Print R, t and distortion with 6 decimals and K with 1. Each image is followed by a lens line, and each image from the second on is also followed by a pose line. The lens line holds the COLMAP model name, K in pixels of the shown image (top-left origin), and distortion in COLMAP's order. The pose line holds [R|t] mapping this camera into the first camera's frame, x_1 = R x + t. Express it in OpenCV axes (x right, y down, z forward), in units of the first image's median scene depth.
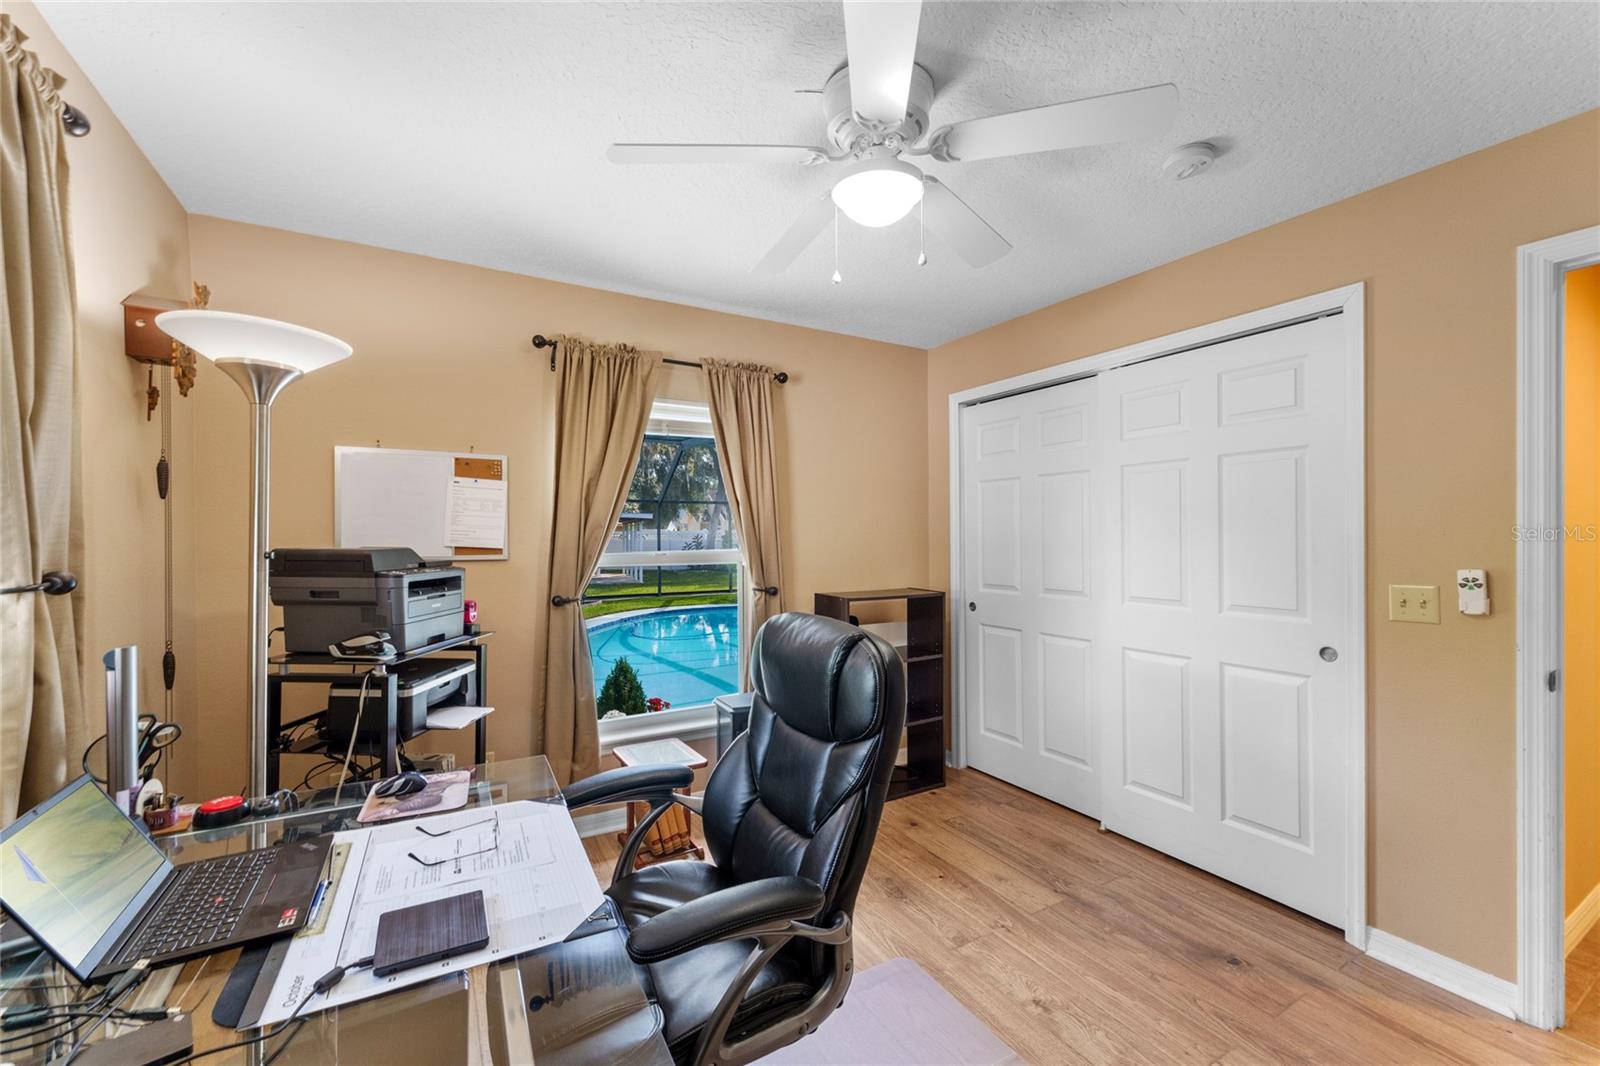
lens RADIAL K [[644.5, 0, 800.0], [0, 644.5, 533.0], [0, 0, 1]] dist [-0.000424, -0.000087]
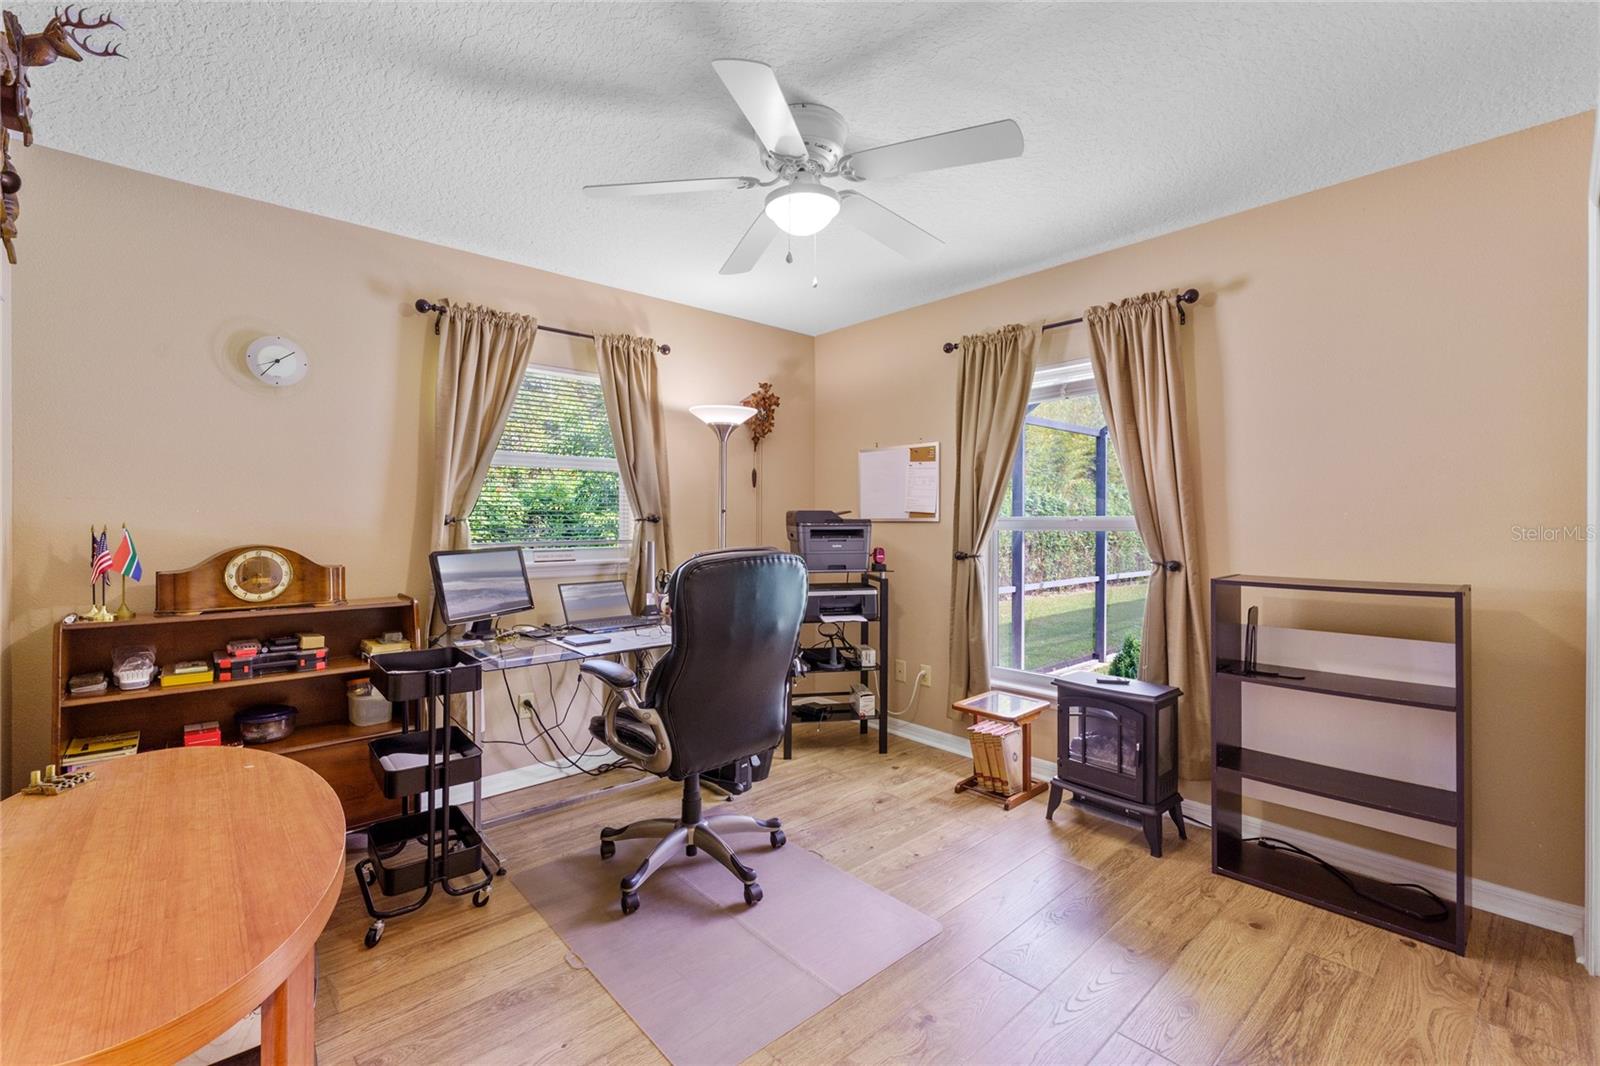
lens RADIAL K [[668.7, 0, 807.3], [0, 668.7, 548.1], [0, 0, 1]] dist [0.003762, 0.000322]
pose [[0.214459, 0.049255, -0.975490, 0.813135], [0.006592, 0.998632, 0.051873, 0.022172], [0.976711, -0.017555, 0.213840, 0.441418]]
